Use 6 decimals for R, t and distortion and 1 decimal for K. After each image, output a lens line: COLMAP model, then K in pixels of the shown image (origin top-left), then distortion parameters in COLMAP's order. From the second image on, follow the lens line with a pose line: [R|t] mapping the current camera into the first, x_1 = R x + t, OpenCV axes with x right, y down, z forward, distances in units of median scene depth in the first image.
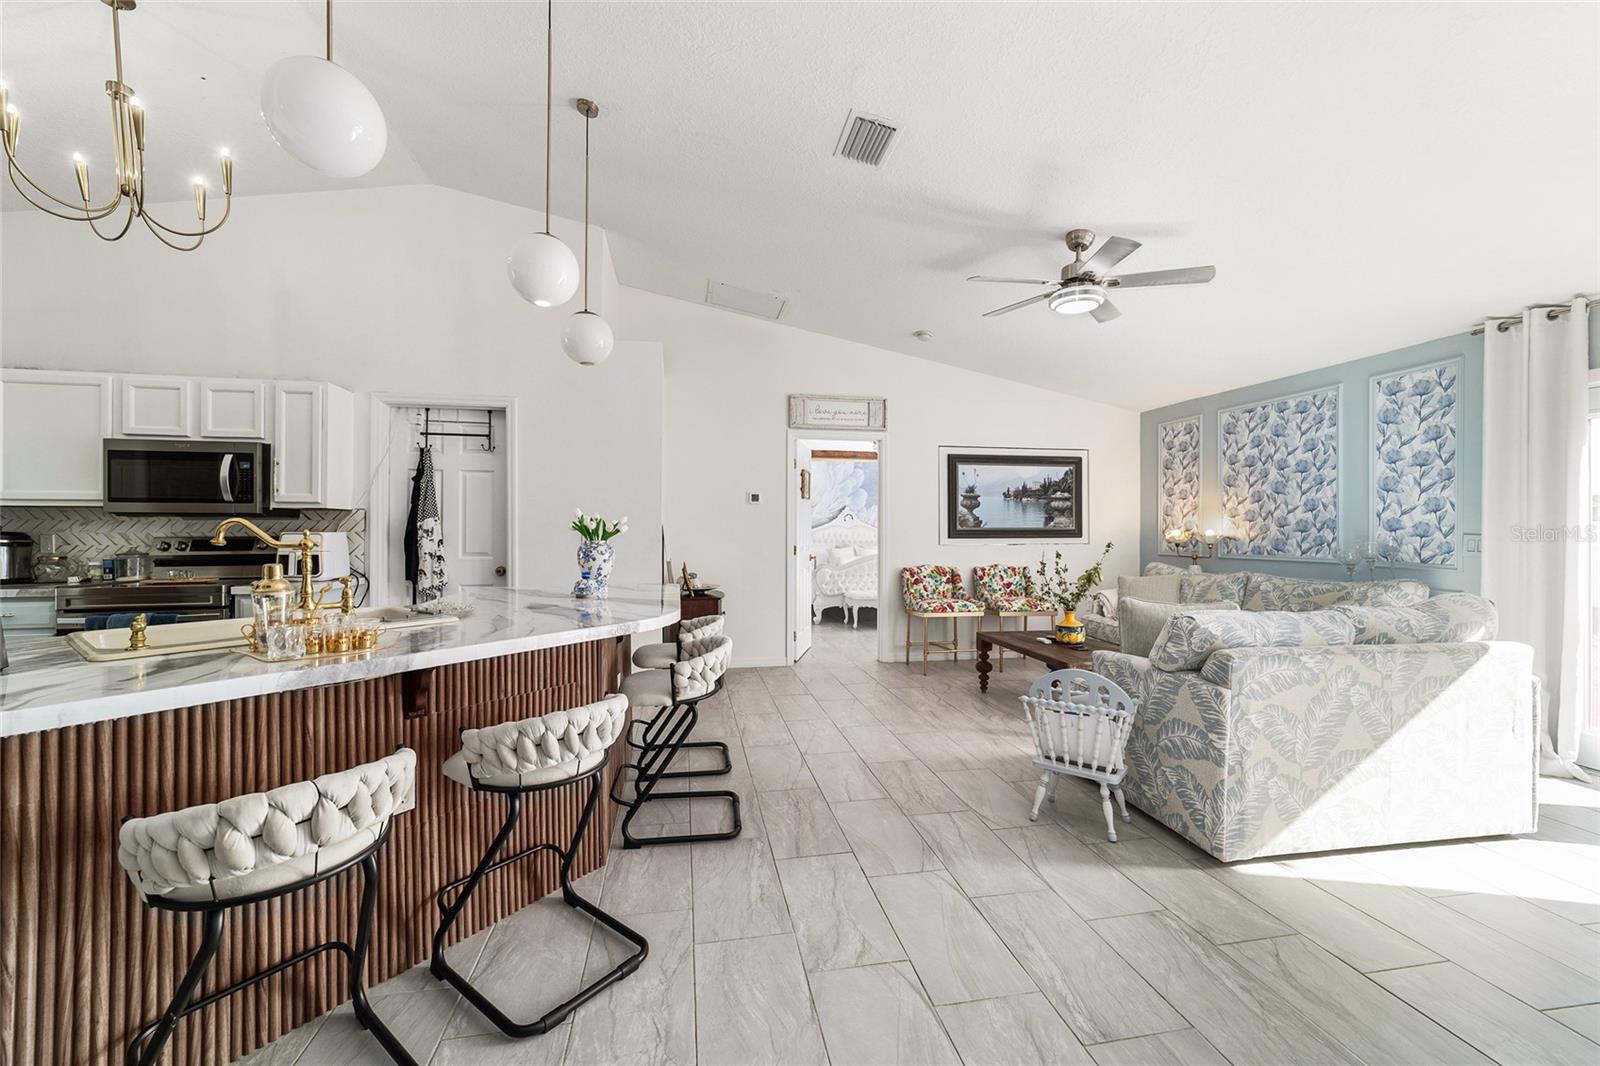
lens RADIAL K [[612.8, 0, 794.0], [0, 612.8, 531.7], [0, 0, 1]] dist [-0.015610, 0.007192]
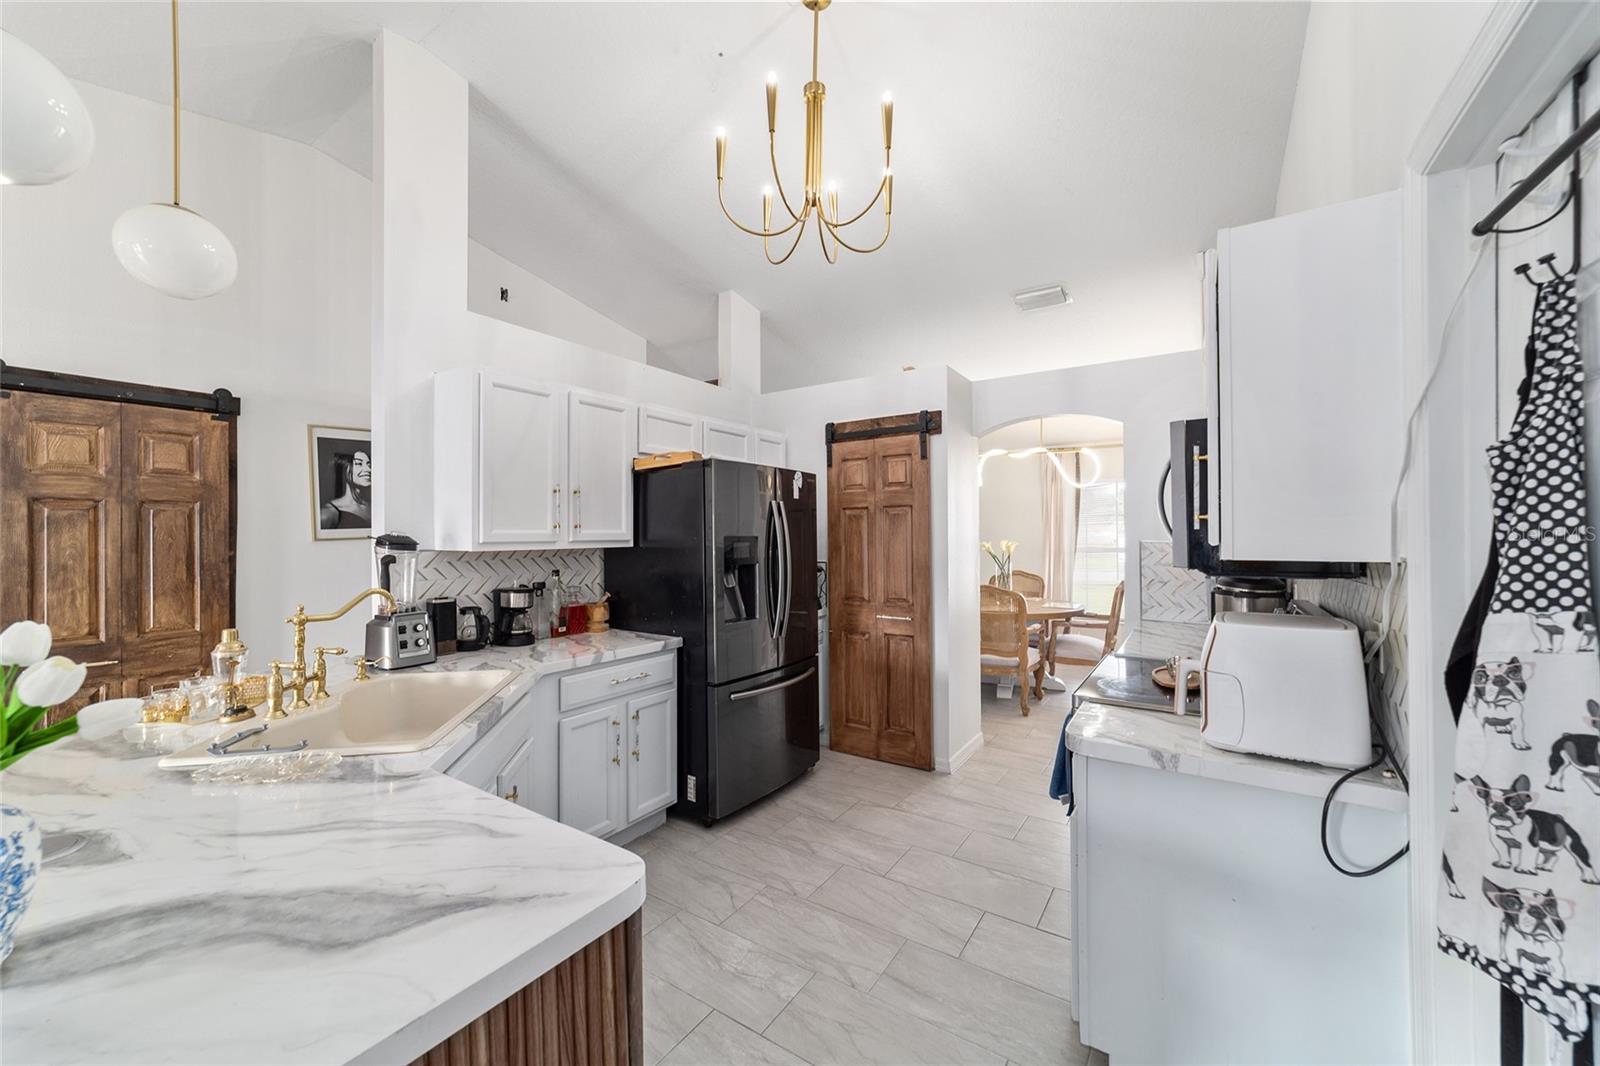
lens RADIAL K [[612.8, 0, 797.9], [0, 612.8, 529.8], [0, 0, 1]] dist [-0.015610, 0.007192]
pose [[-0.697747, -0.002826, -0.716339, -0.272579], [0.001944, 0.999981, -0.005839, -0.048610], [0.716342, -0.005466, -0.697728, 0.939469]]
